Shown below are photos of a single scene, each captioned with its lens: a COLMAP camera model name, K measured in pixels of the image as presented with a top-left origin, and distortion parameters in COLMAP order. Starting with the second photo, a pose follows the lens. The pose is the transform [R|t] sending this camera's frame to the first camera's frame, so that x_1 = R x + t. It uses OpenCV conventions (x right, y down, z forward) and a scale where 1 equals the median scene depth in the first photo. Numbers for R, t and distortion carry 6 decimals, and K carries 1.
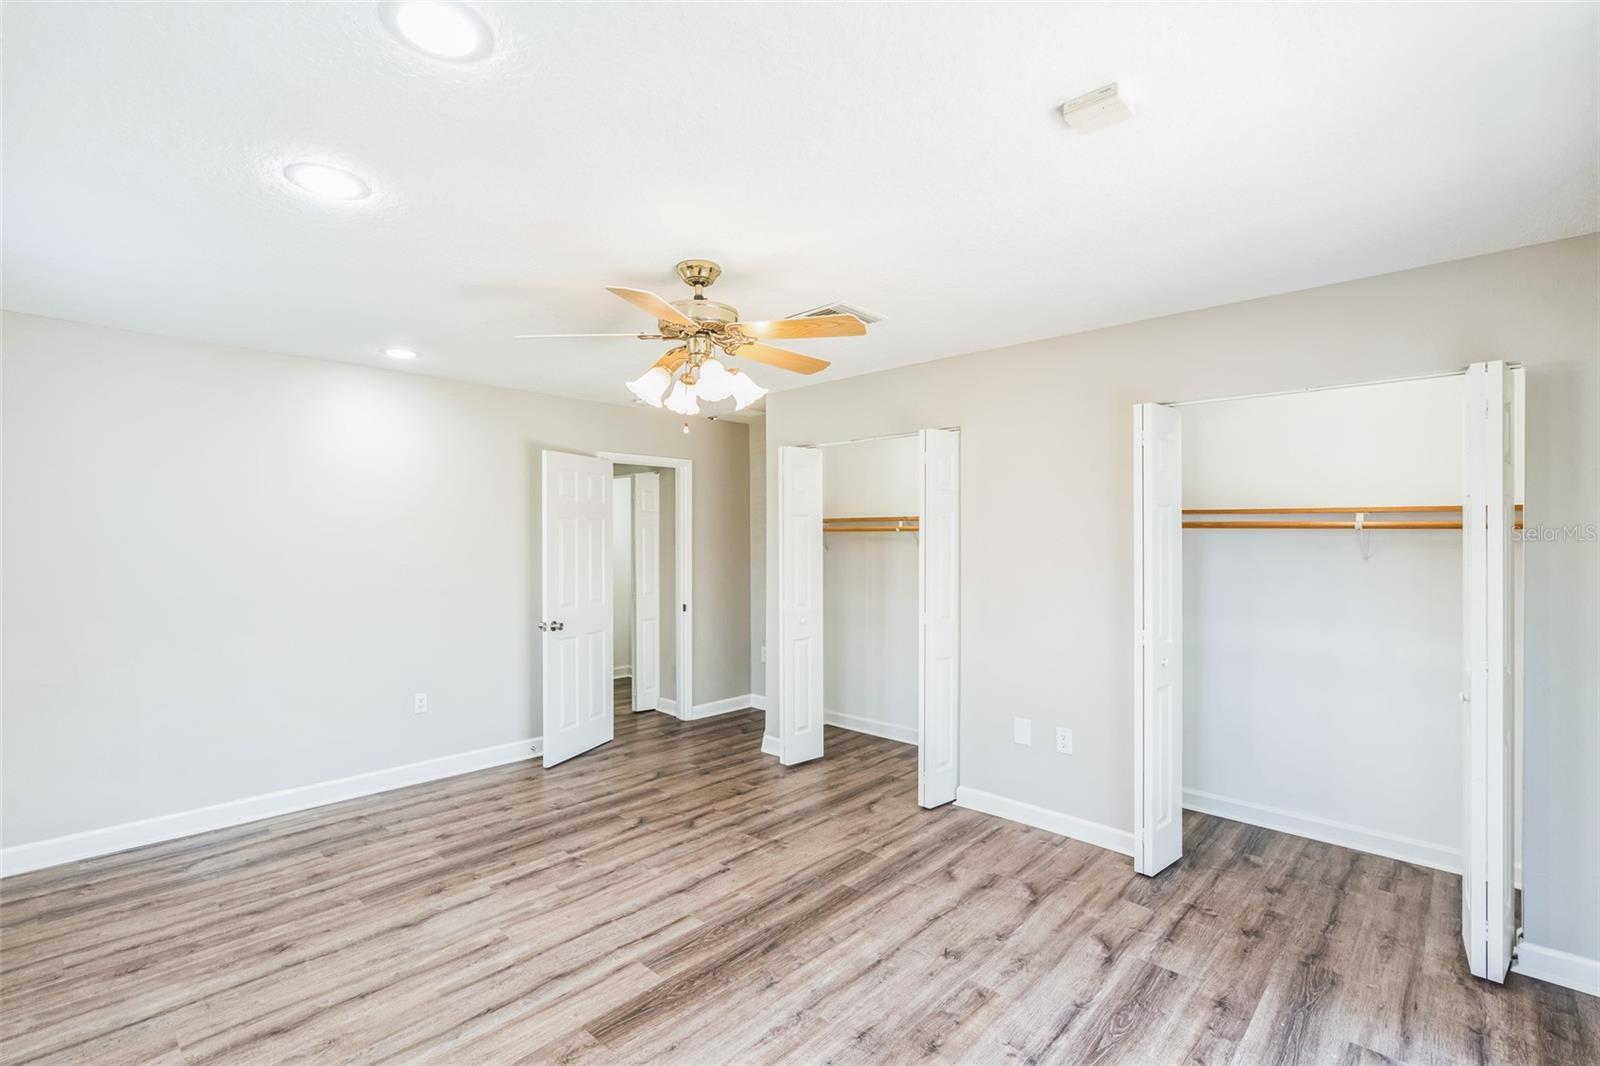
lens RADIAL K [[732.4, 0, 798.9], [0, 732.4, 536.6], [0, 0, 1]] dist [-0.010328, 0.003374]
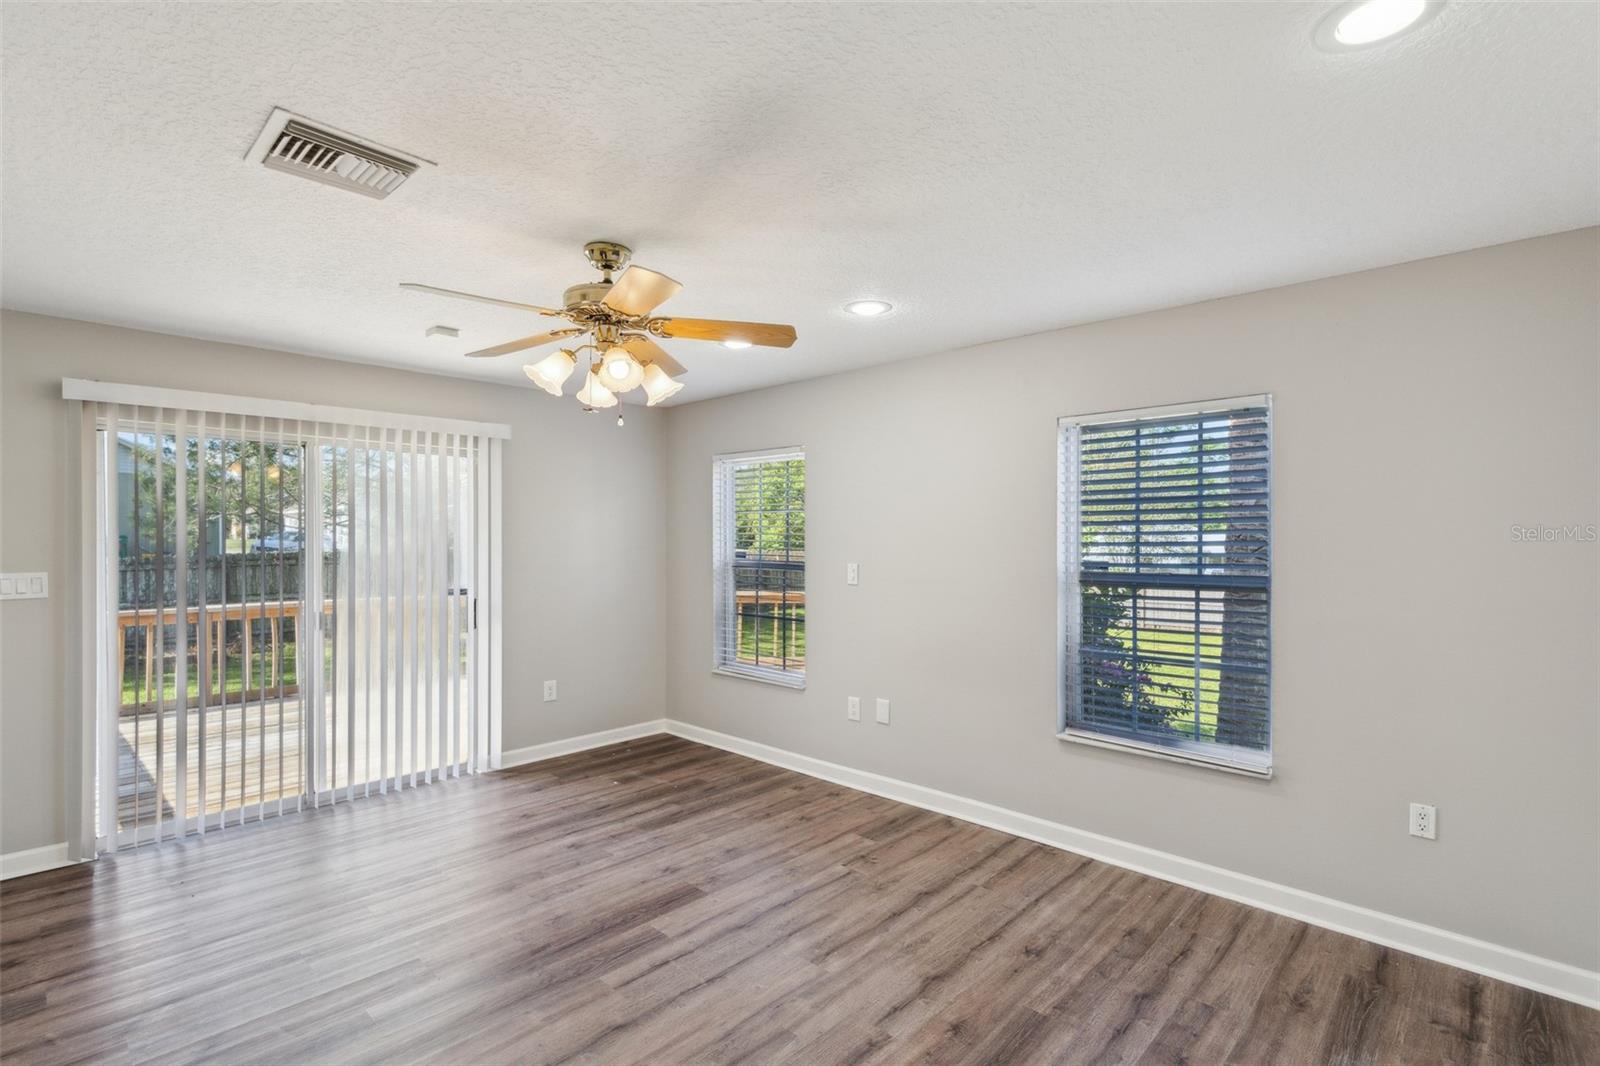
lens RADIAL K [[732.4, 0, 800.3], [0, 732.4, 539.2], [0, 0, 1]] dist [-0.010328, 0.003374]
pose [[-0.999990, -0.004102, -0.001803, -0.385202], [-0.004093, 0.999982, -0.004471, 0.006641], [0.001821, -0.004464, -0.999988, 1.969751]]
